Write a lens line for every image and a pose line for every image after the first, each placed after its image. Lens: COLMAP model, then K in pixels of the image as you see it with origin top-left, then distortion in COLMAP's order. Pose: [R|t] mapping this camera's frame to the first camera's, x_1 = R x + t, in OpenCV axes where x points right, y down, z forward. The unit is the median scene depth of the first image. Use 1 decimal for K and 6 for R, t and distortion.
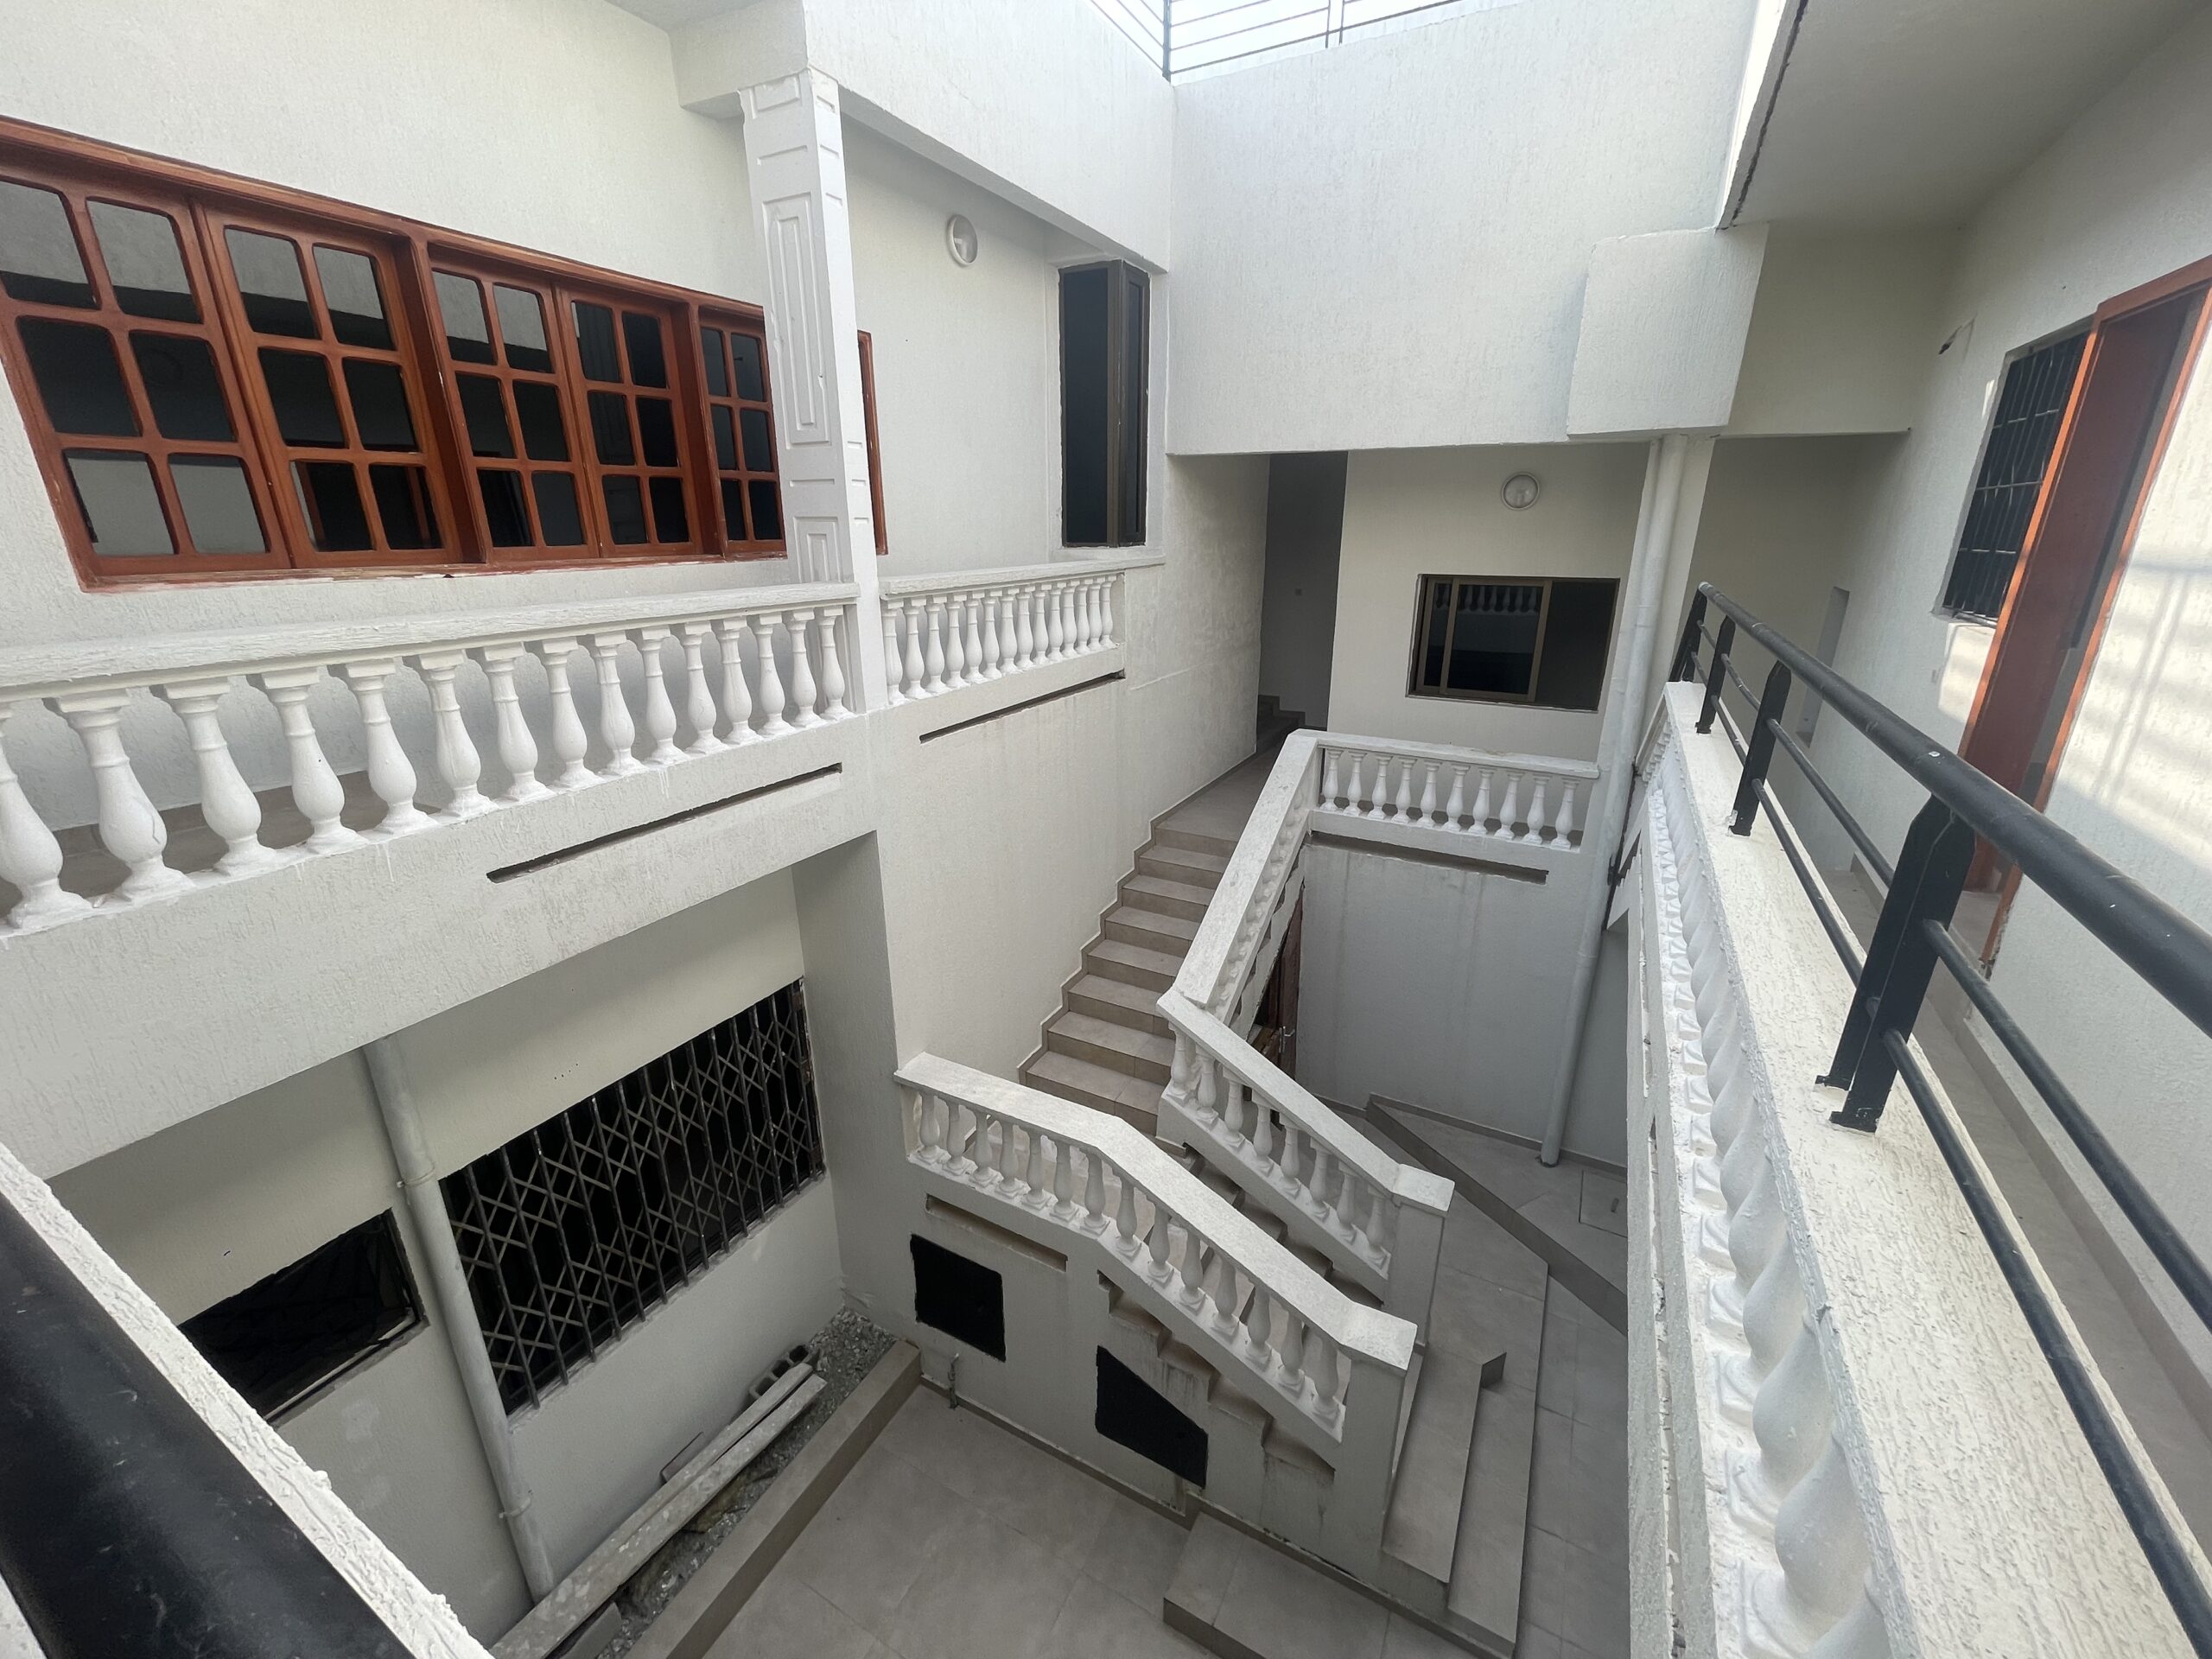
lens RADIAL K [[898.3, 0, 1102.8], [0, 898.3, 823.3], [0, 0, 1]] dist [-0.002789, -0.000019]
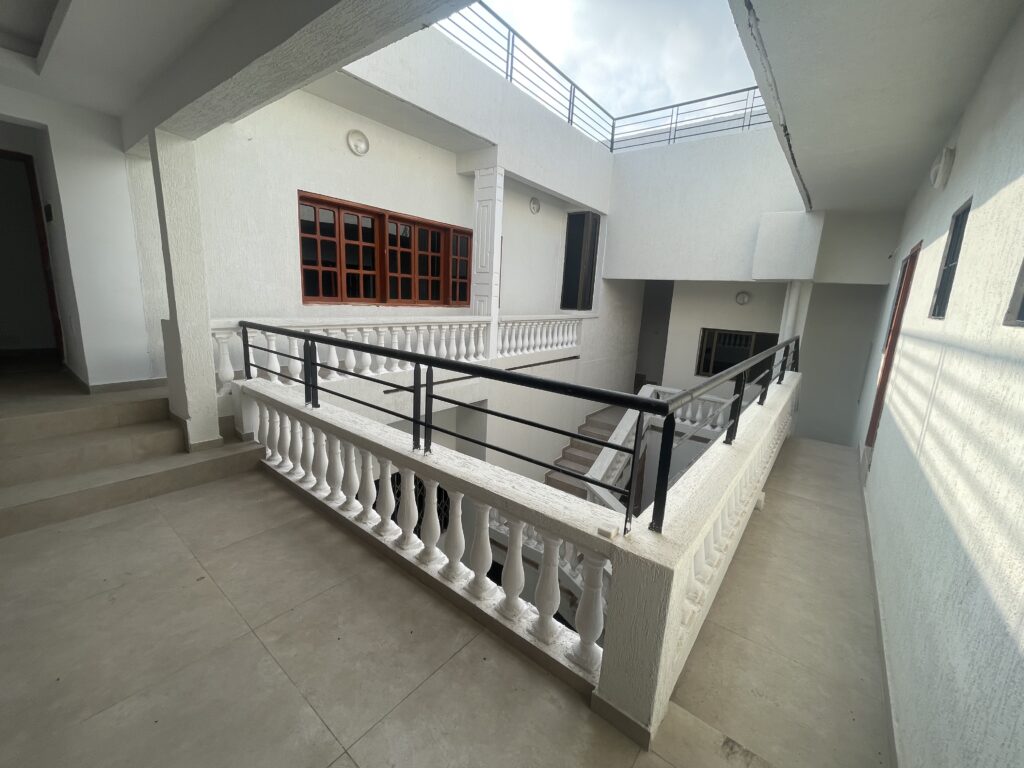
lens RADIAL K [[415.9, 0, 510.5], [0, 415.9, 381.1], [0, 0, 1]] dist [-0.002789, -0.000019]
pose [[0.985835, 0.083867, -0.145240, 0.009726], [-0.101240, 0.987998, -0.116667, 0.086793], [0.133713, 0.129718, 0.982494, -0.281838]]
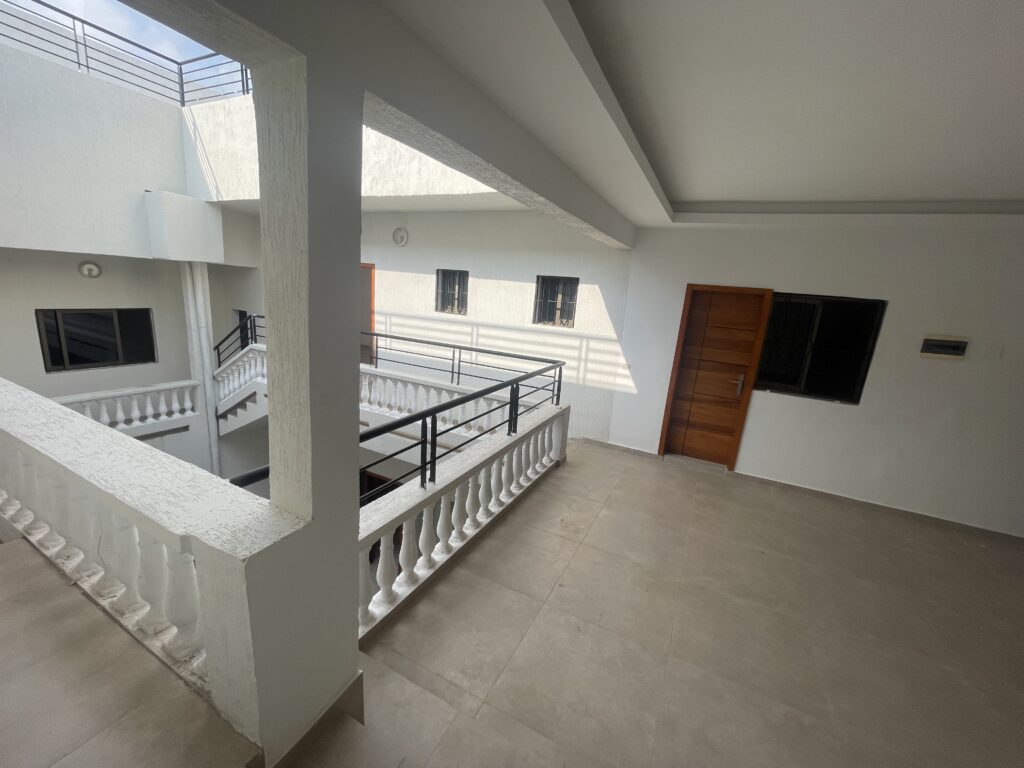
lens RADIAL K [[410.5, 0, 511.6], [0, 410.5, 382.0], [0, 0, 1]] dist [0.014215, -0.005060]
pose [[-0.029244, -0.228252, 0.973163, -0.787564], [0.241096, 0.943224, 0.228476, -0.133823], [-0.970061, 0.241307, 0.027447, 0.073279]]
